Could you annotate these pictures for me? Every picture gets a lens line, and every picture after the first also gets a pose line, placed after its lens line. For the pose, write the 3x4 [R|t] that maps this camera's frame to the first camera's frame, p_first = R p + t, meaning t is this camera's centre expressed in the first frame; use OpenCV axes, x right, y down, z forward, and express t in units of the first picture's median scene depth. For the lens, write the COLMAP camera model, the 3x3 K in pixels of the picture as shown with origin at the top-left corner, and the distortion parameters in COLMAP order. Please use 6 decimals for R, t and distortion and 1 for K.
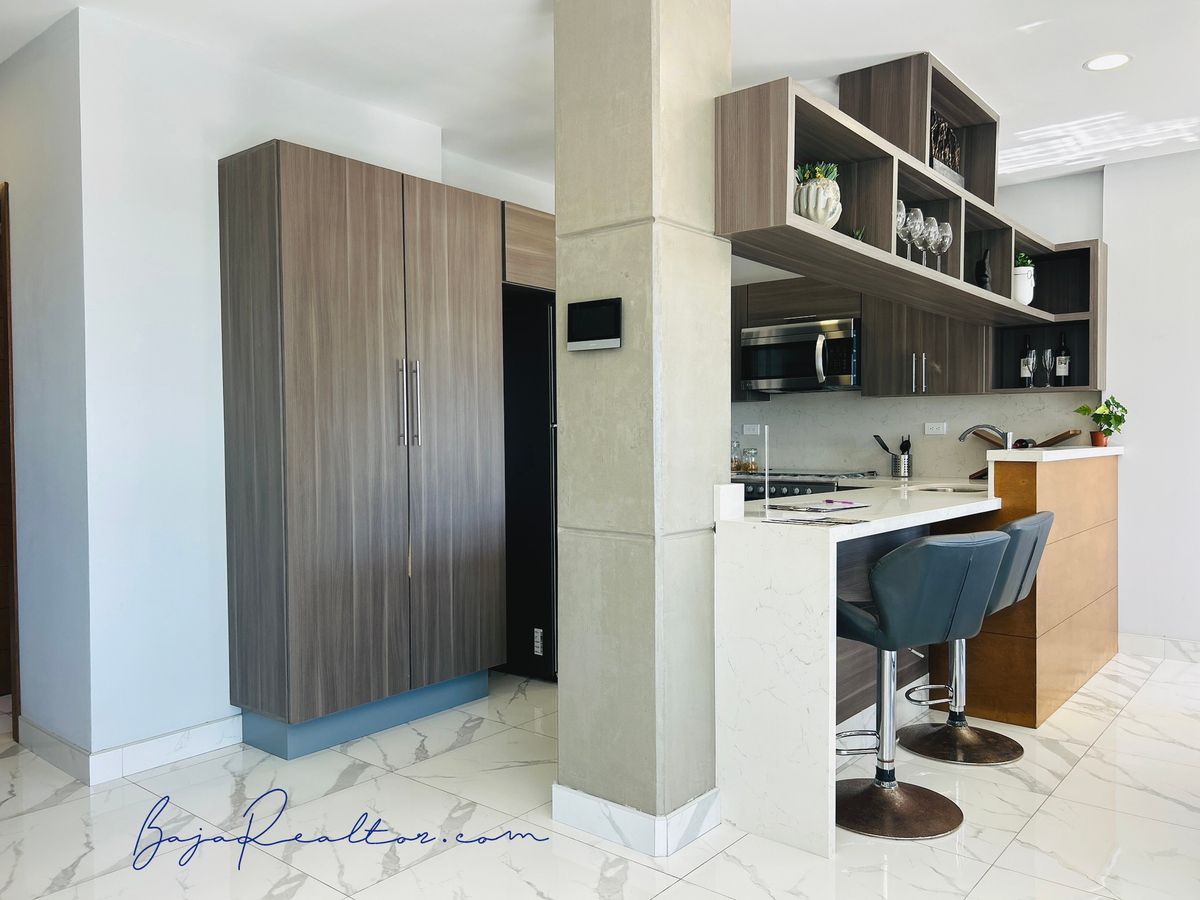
lens RADIAL K [[912.6, 0, 593.8], [0, 912.6, 452.2], [0, 0, 1]] dist [0.065784, -0.065722]
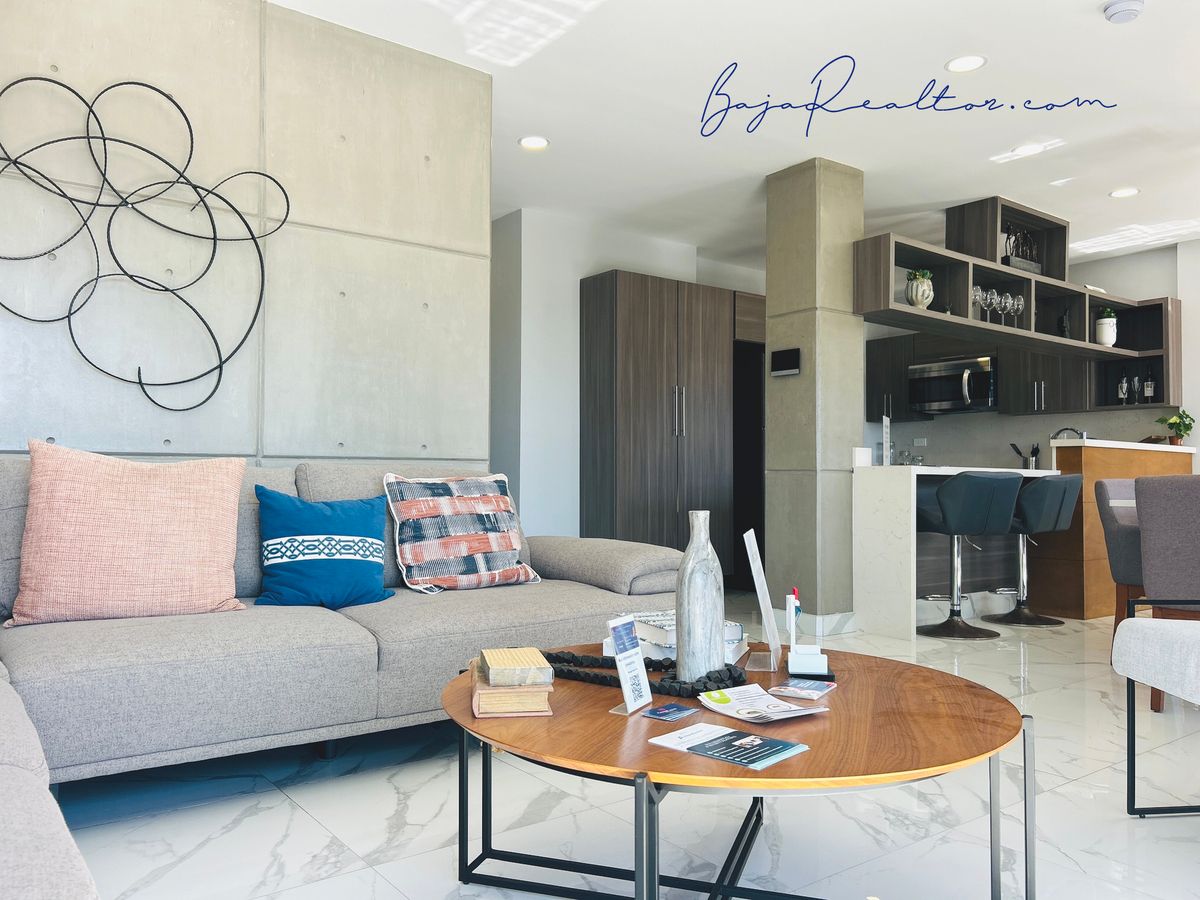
lens RADIAL K [[912.6, 0, 591.2], [0, 912.6, 448.0], [0, 0, 1]] dist [0.065784, -0.065722]
pose [[0.972483, 0.003178, -0.232951, 0.038282], [-0.016035, 0.998449, -0.053318, 0.109174], [0.232421, 0.055586, 0.971026, -0.701035]]
